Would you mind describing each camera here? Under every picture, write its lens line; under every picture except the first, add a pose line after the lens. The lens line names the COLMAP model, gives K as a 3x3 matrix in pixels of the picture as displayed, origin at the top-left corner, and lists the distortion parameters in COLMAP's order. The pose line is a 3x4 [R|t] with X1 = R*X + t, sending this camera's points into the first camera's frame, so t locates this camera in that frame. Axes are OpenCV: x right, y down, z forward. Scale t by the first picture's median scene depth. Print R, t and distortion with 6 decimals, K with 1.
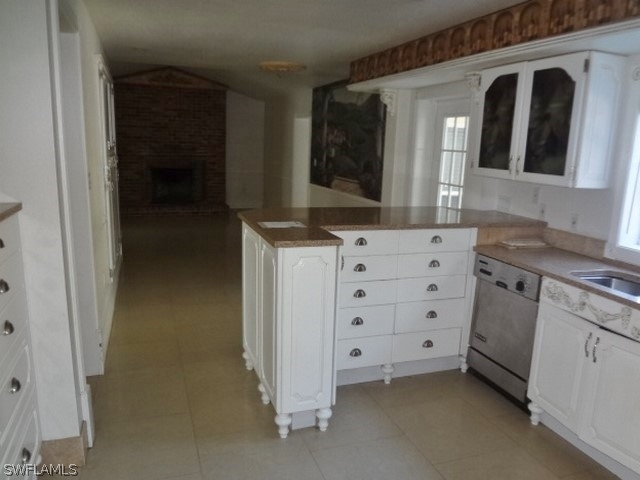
lens RADIAL K [[500.3, 0, 318.4], [0, 500.3, 221.2], [0, 0, 1]] dist [-0.056263, -0.007141]
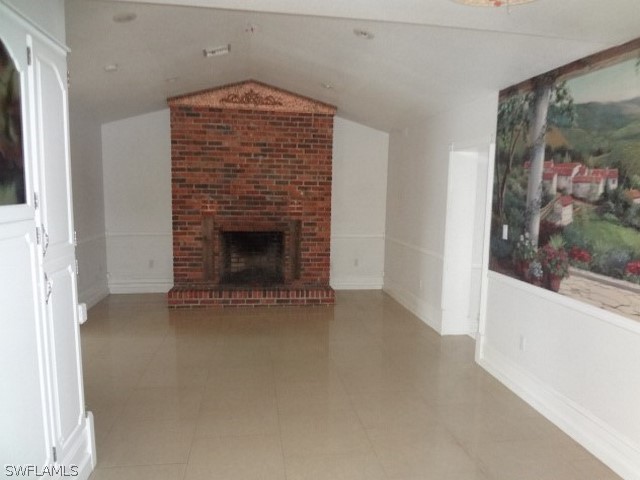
lens RADIAL K [[500.3, 0, 320.5], [0, 500.3, 241.6], [0, 0, 1]] dist [-0.056263, -0.007141]
pose [[0.980279, 0.012856, -0.197199, -0.073233], [-0.024176, 0.998188, -0.055105, -0.060472], [0.196133, 0.058786, 0.978814, 0.375207]]
